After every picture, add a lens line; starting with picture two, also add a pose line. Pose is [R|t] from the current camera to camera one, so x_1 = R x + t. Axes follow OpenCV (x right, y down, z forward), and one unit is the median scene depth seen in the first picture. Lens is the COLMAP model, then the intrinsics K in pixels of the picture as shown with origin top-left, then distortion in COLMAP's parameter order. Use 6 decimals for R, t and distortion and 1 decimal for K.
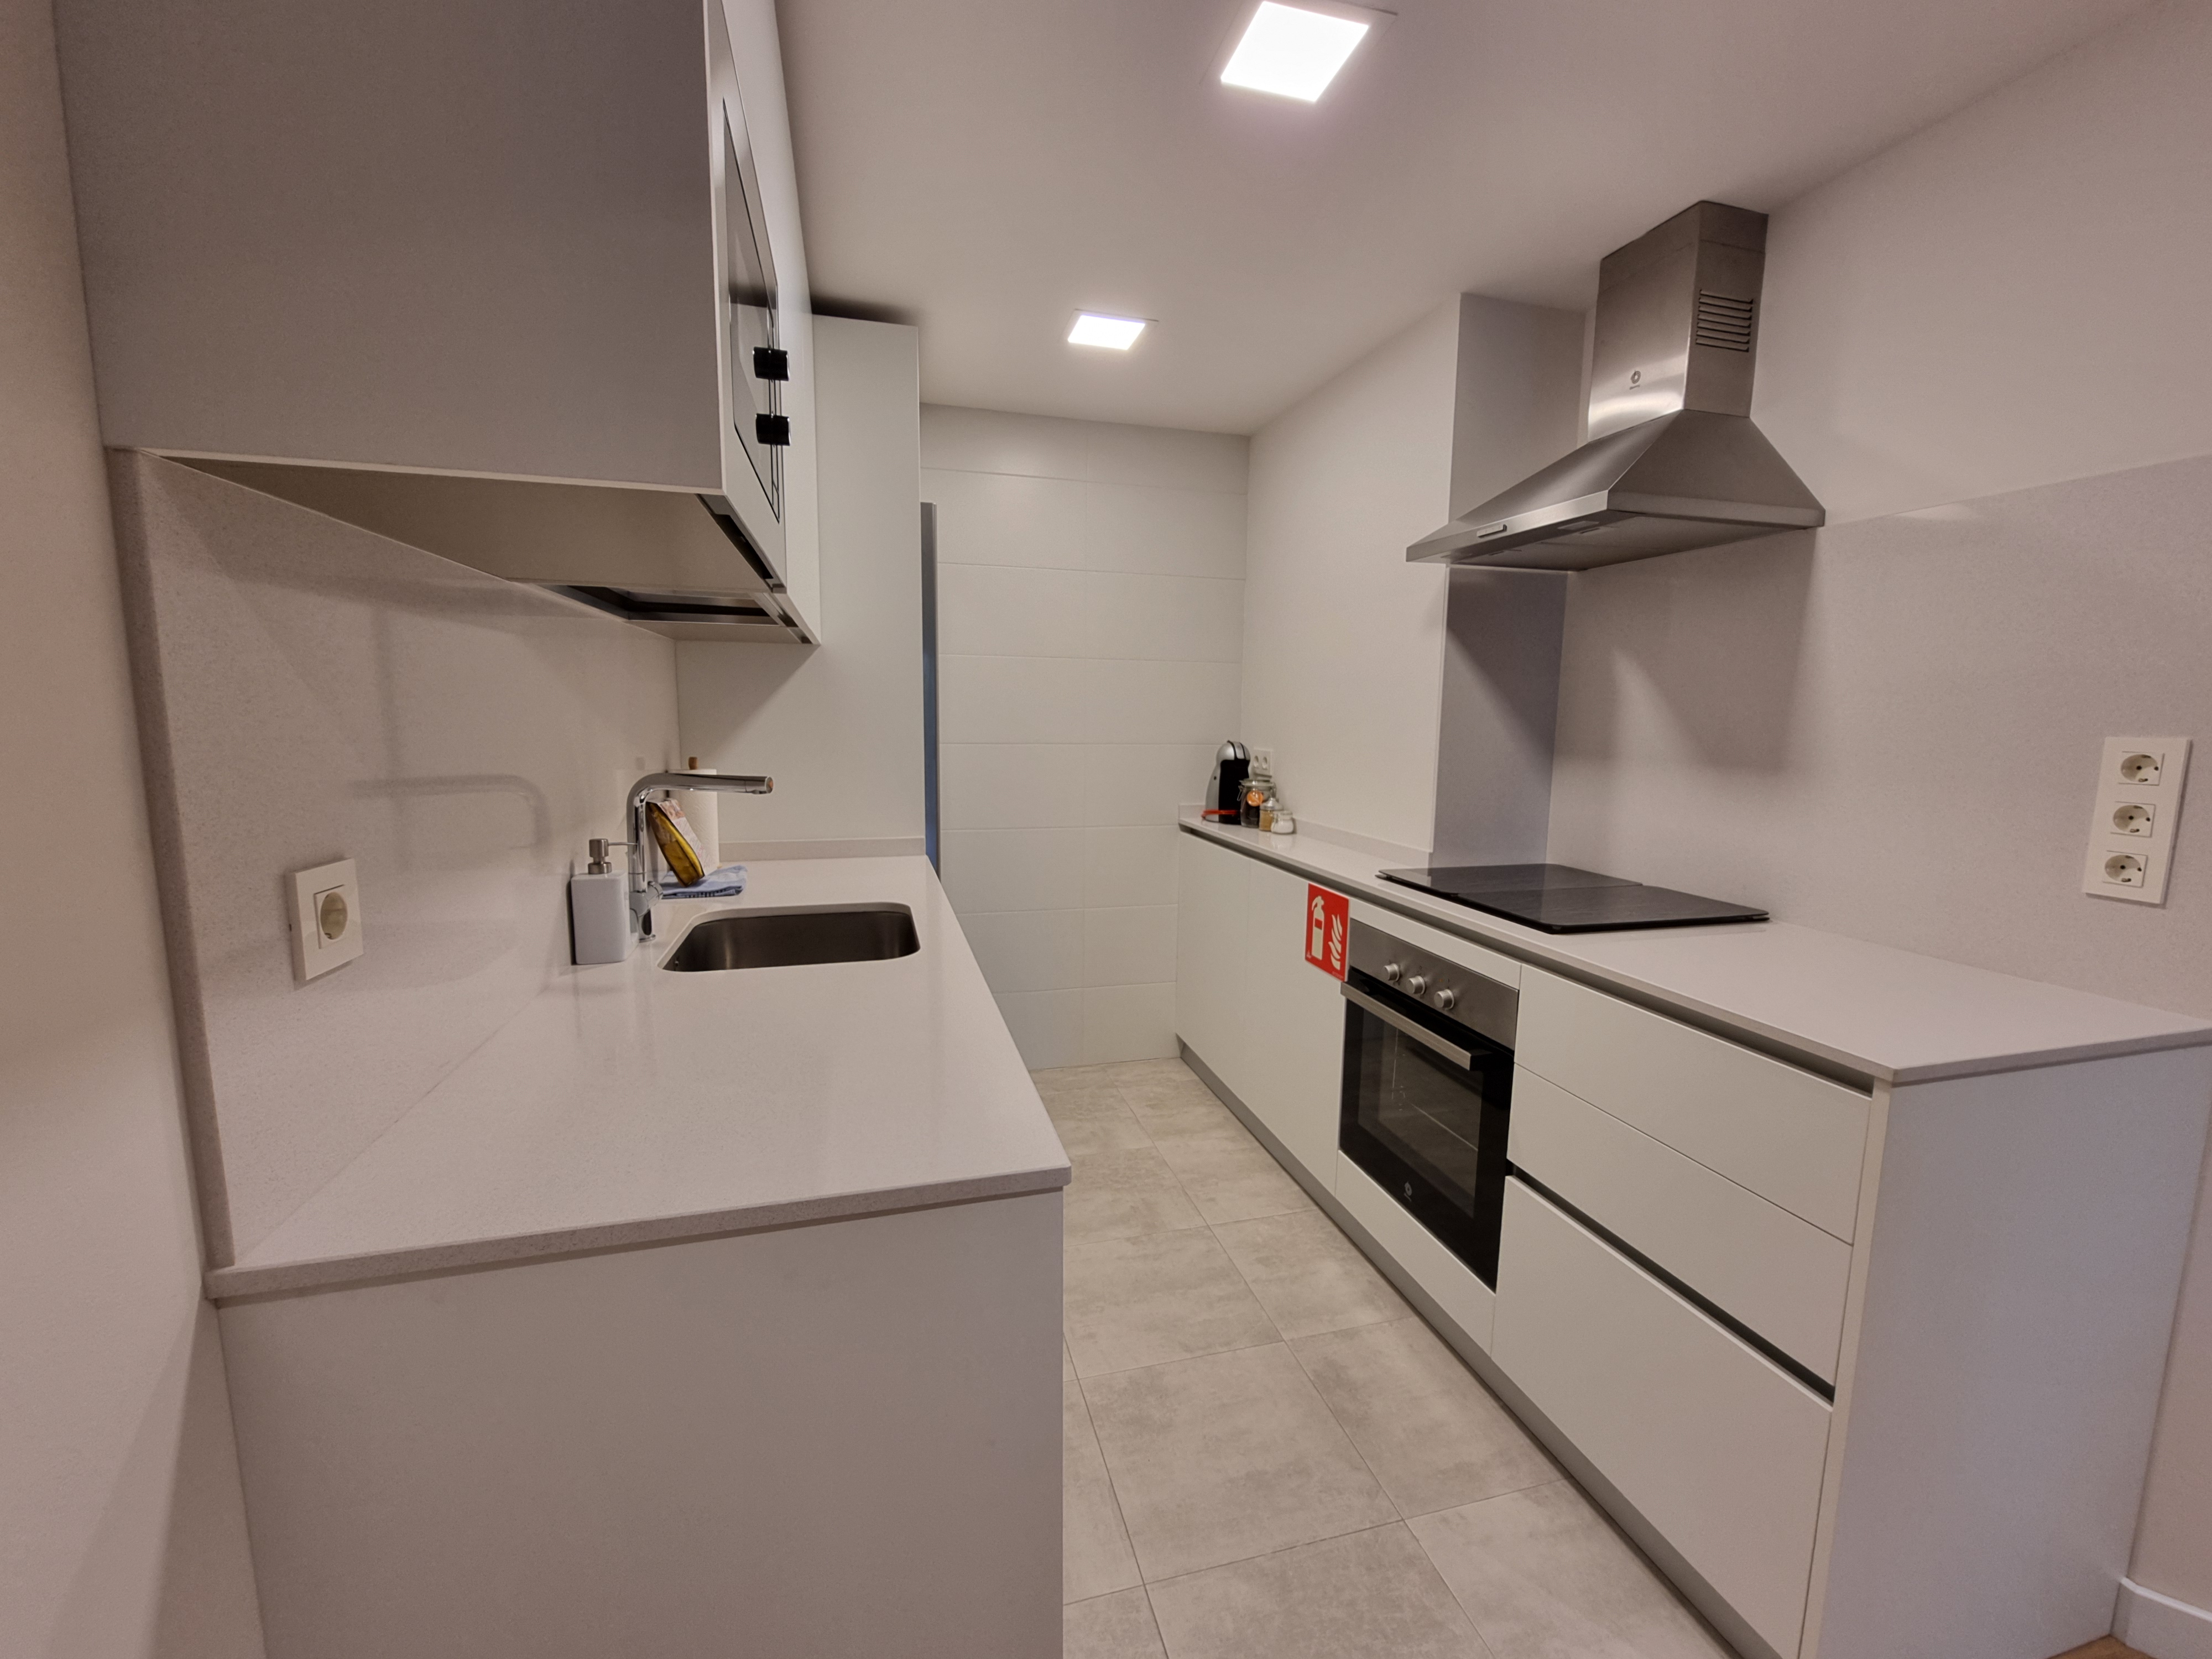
lens RADIAL K [[911.7, 0, 1116.5], [0, 911.7, 827.8], [0, 0, 1]] dist [-0.002647, 0.000465]
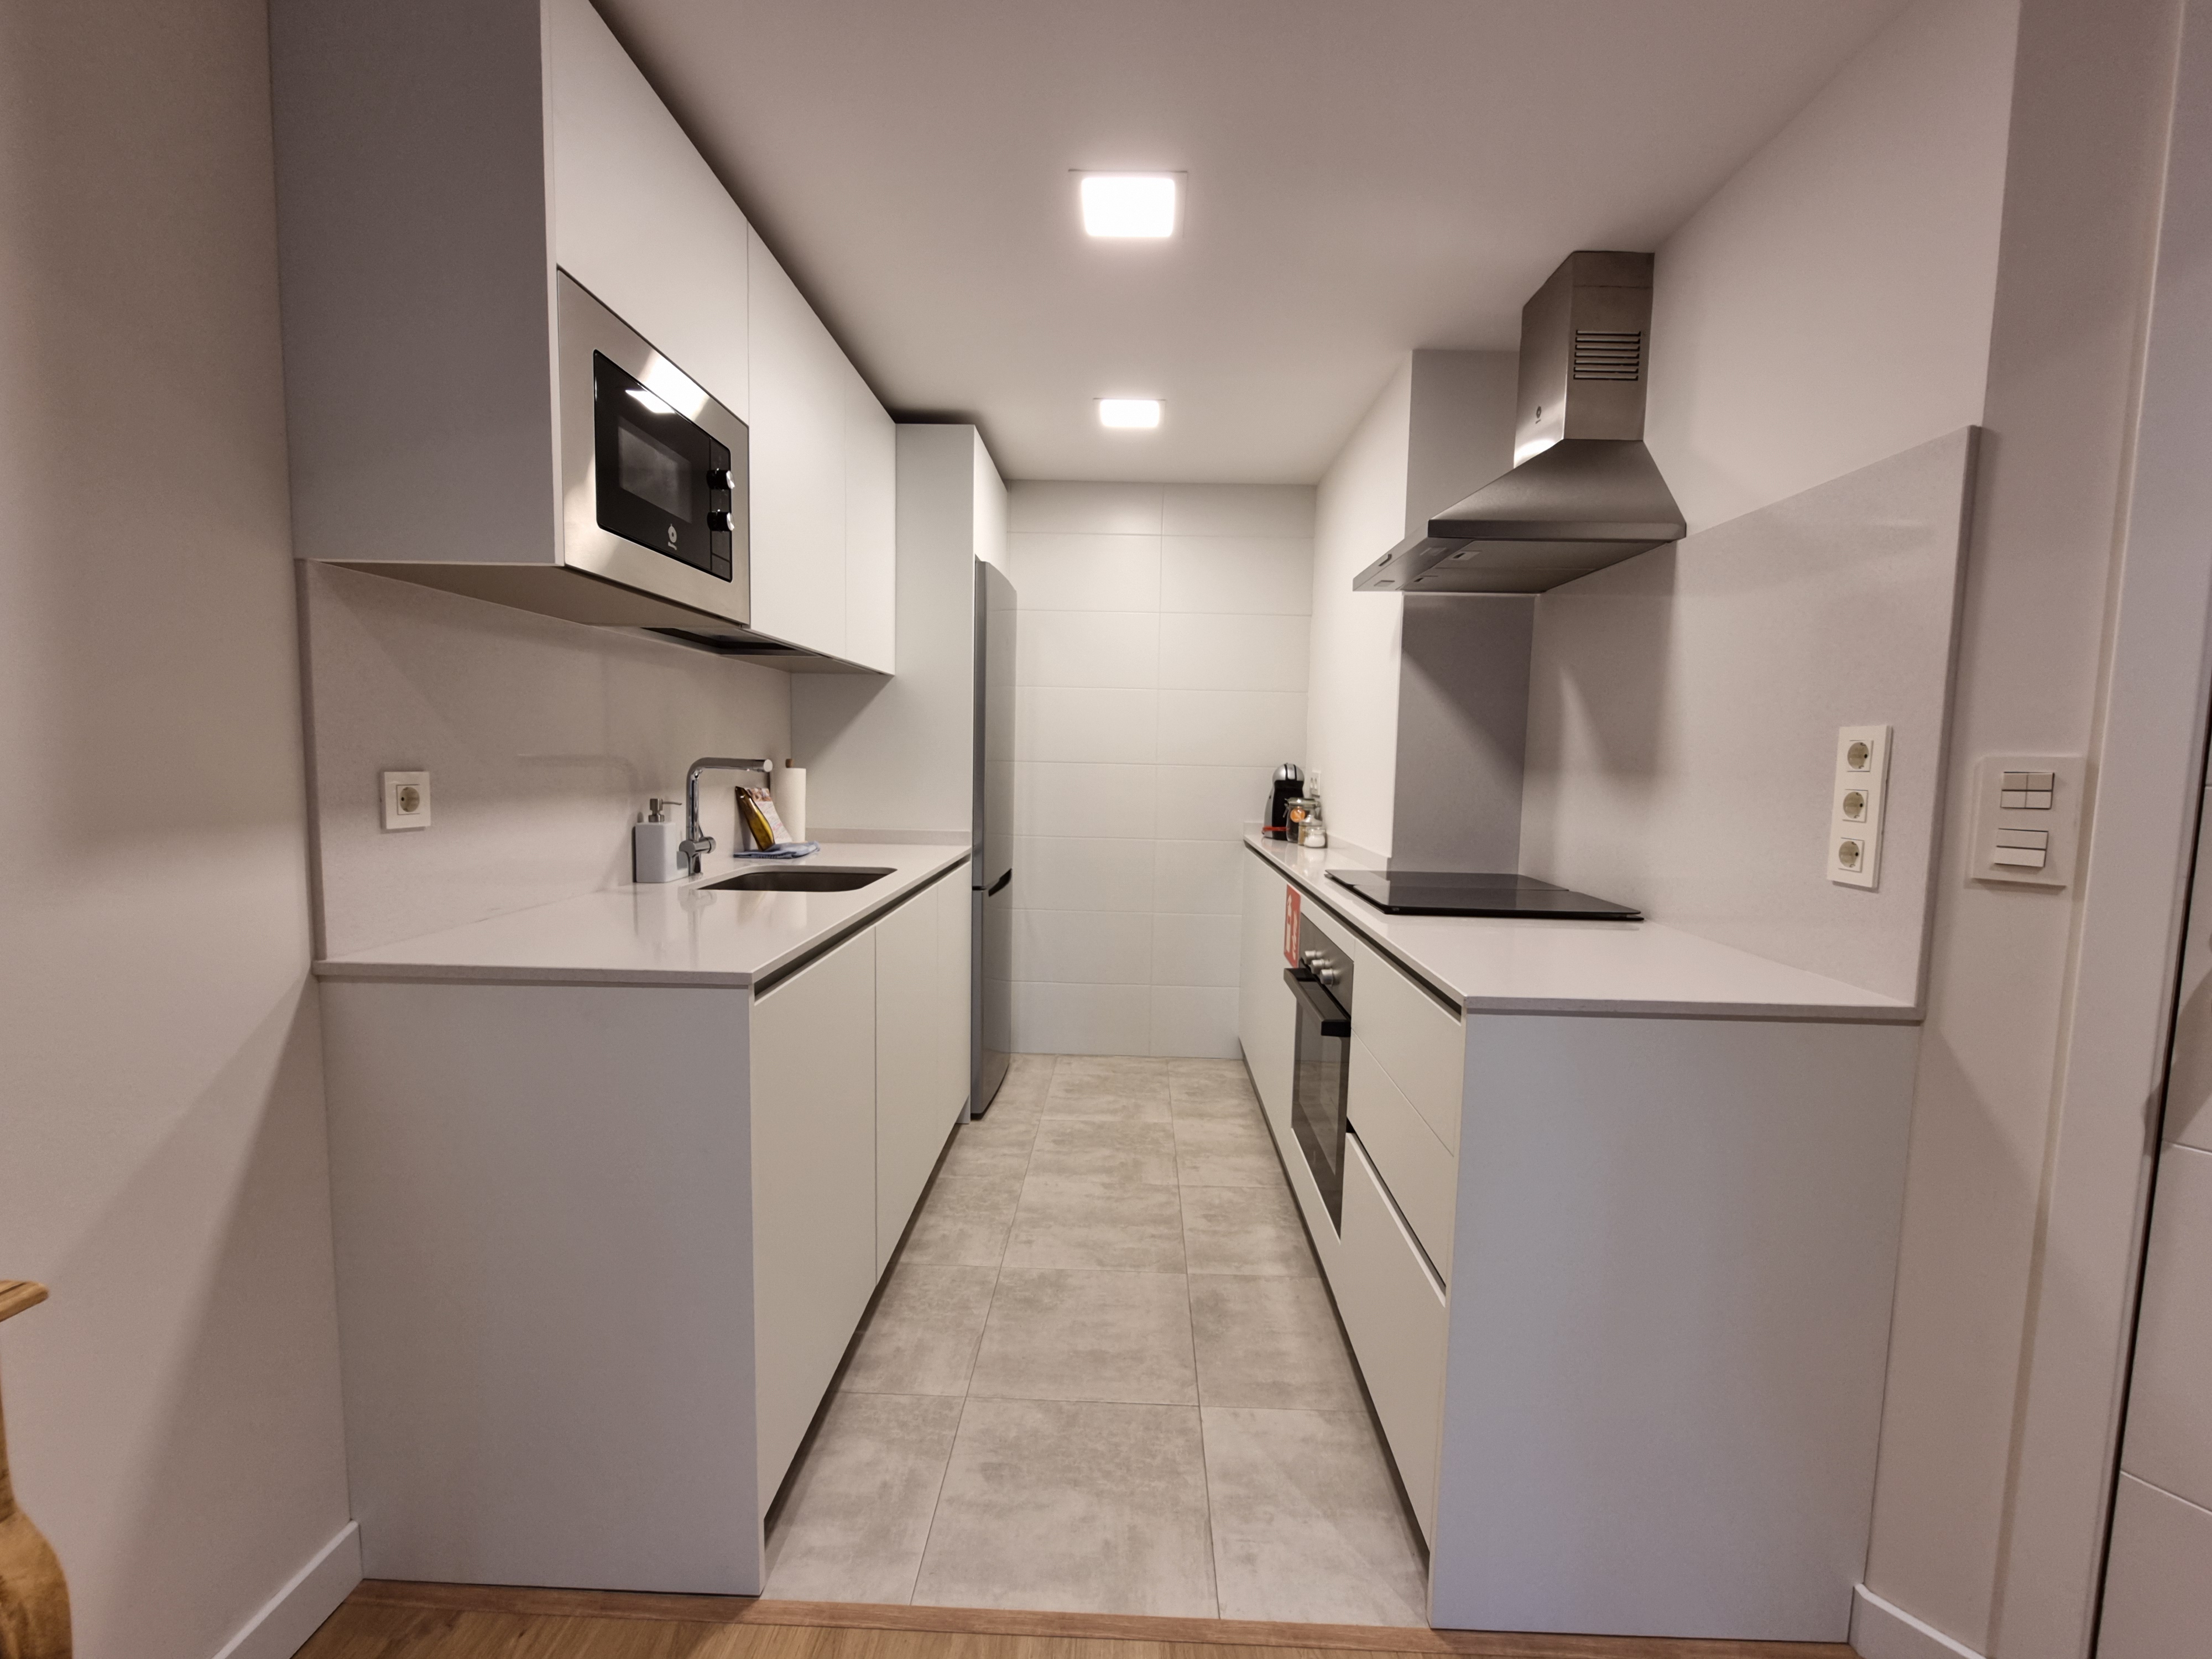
lens RADIAL K [[909.5, 0, 1116.0], [0, 909.5, 825.2], [0, 0, 1]] dist [-0.007647, 0.002376]
pose [[0.957879, 0.030823, -0.285513, 0.407378], [-0.046536, 0.997743, -0.048415, 0.066634], [0.283376, 0.059662, 0.957151, -0.138655]]
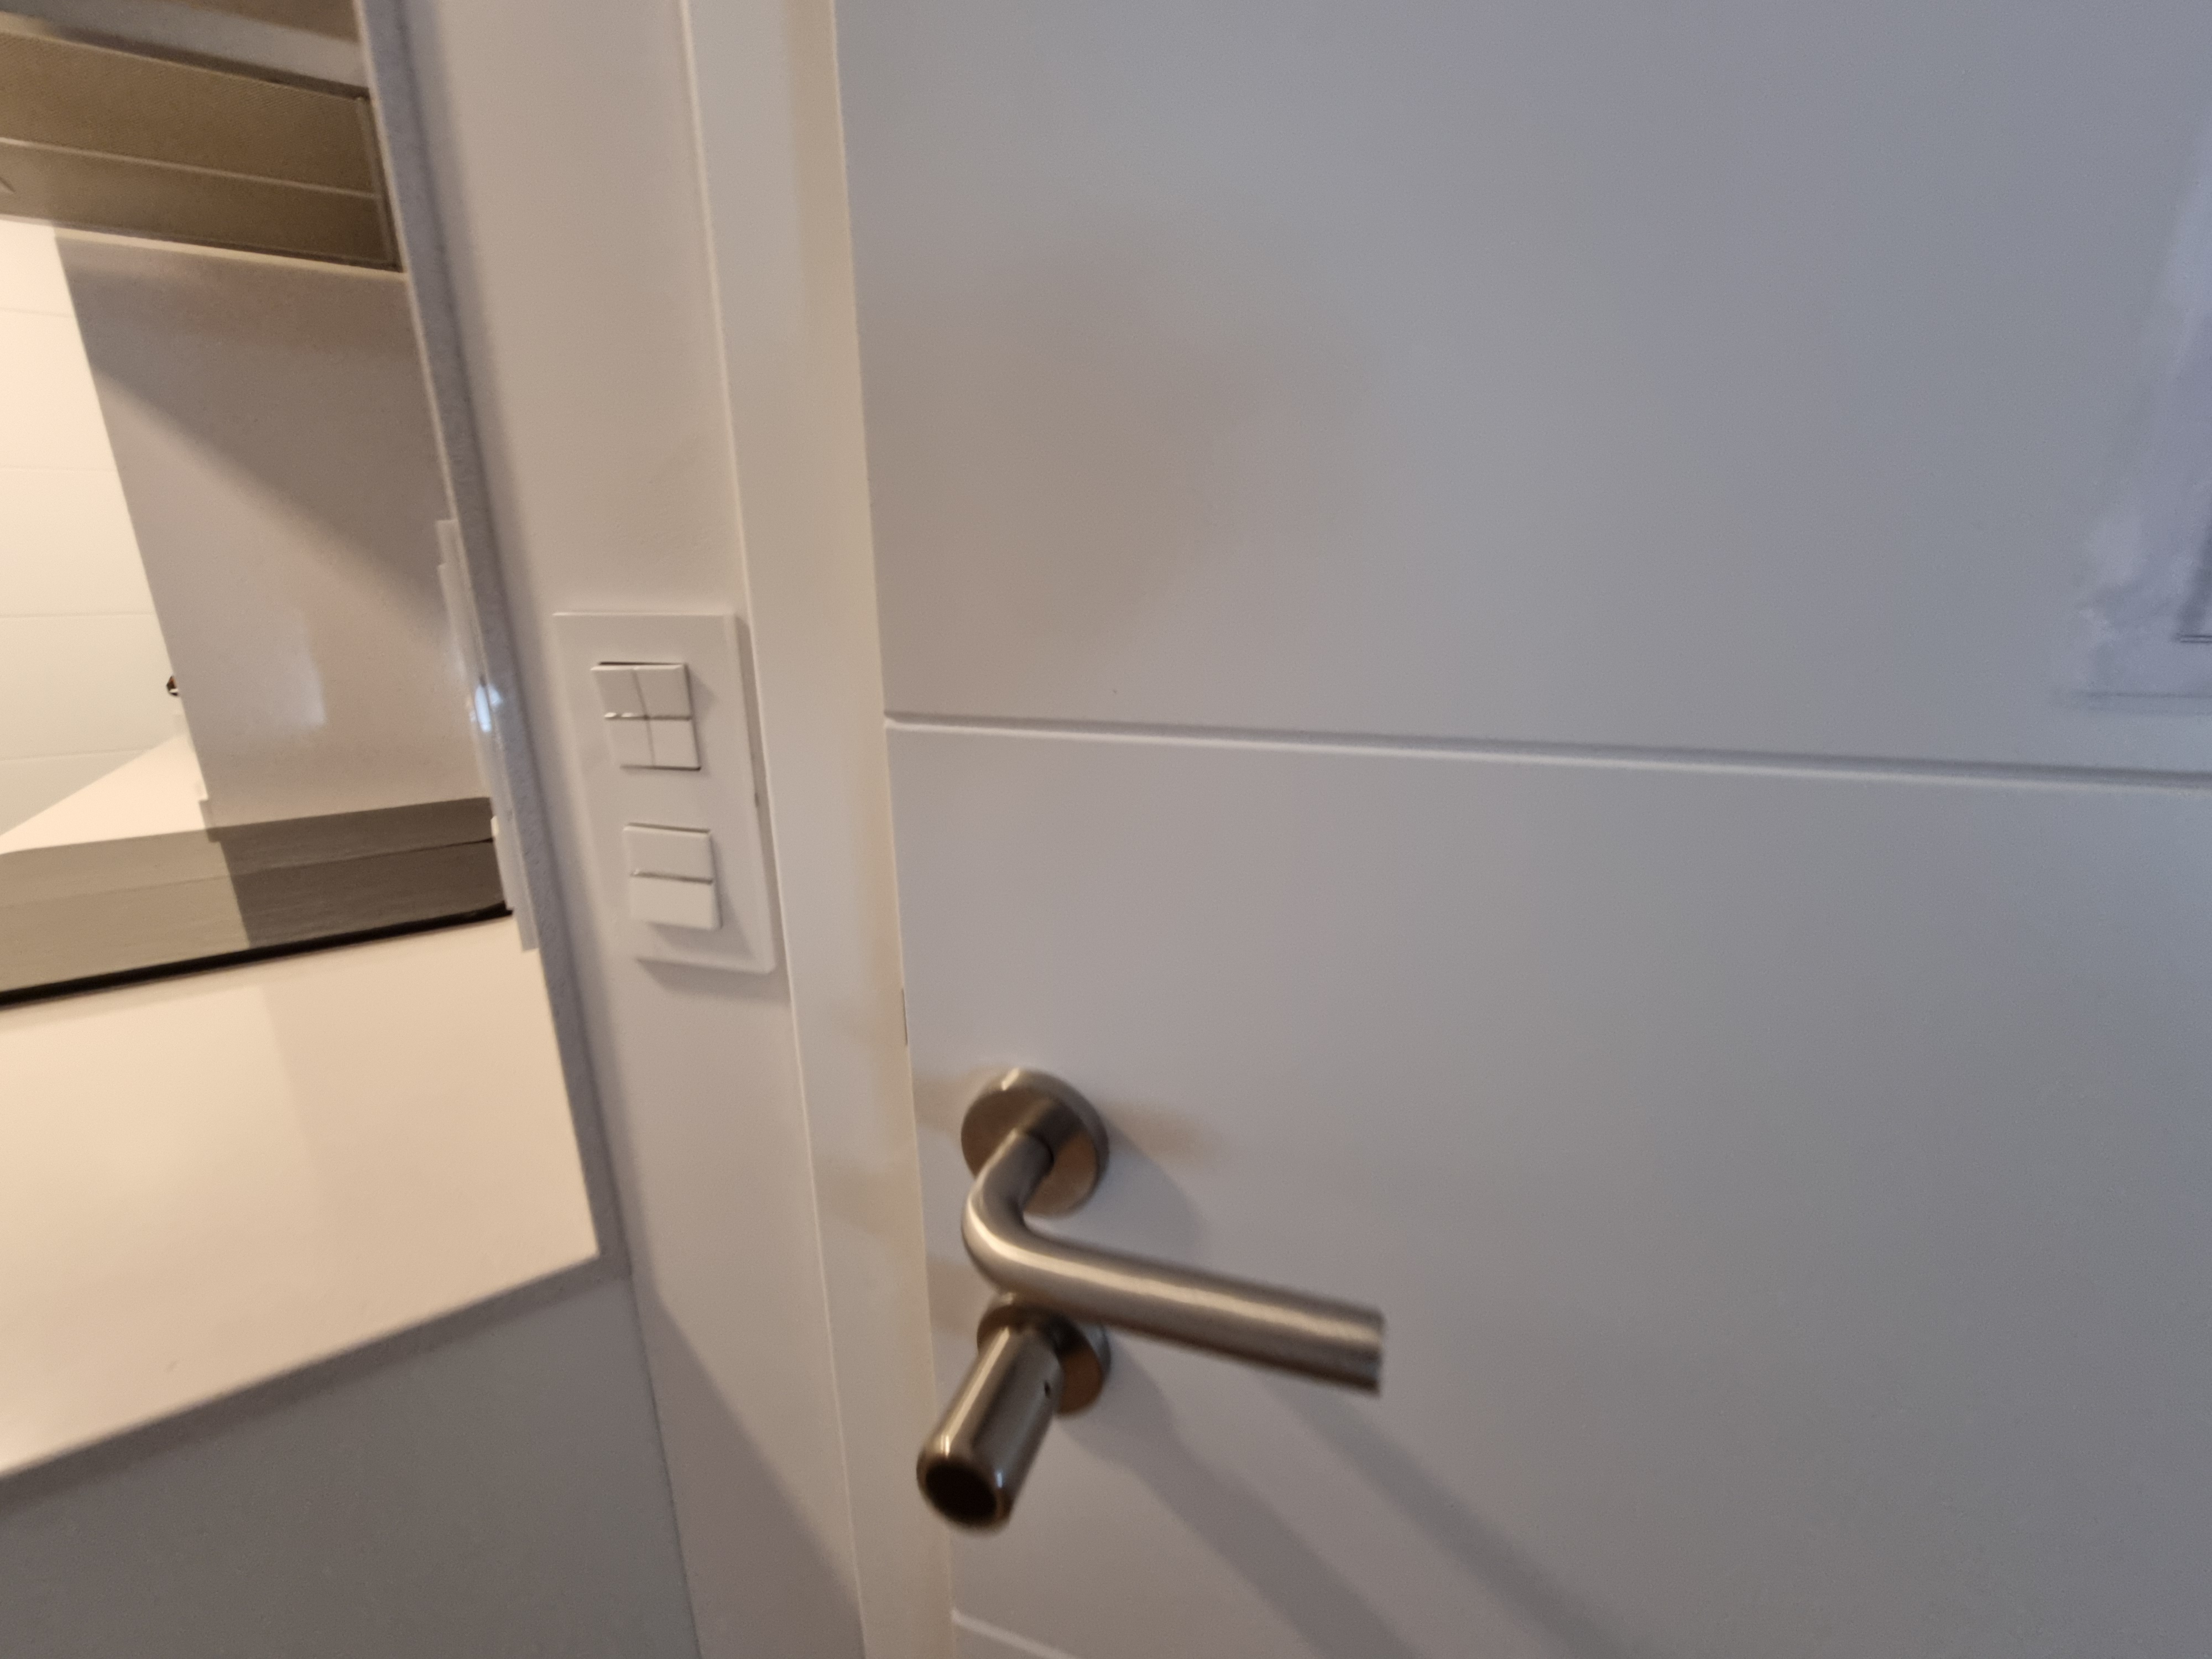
lens RADIAL K [[909.5, 0, 1116.0], [0, 909.5, 825.2], [0, 0, 1]] dist [-0.007647, 0.002376]
pose [[0.944847, -0.104237, 0.310482, 0.830959], [0.058633, 0.986521, 0.152771, -0.011391], [-0.322221, -0.126140, 0.938223, 0.357408]]
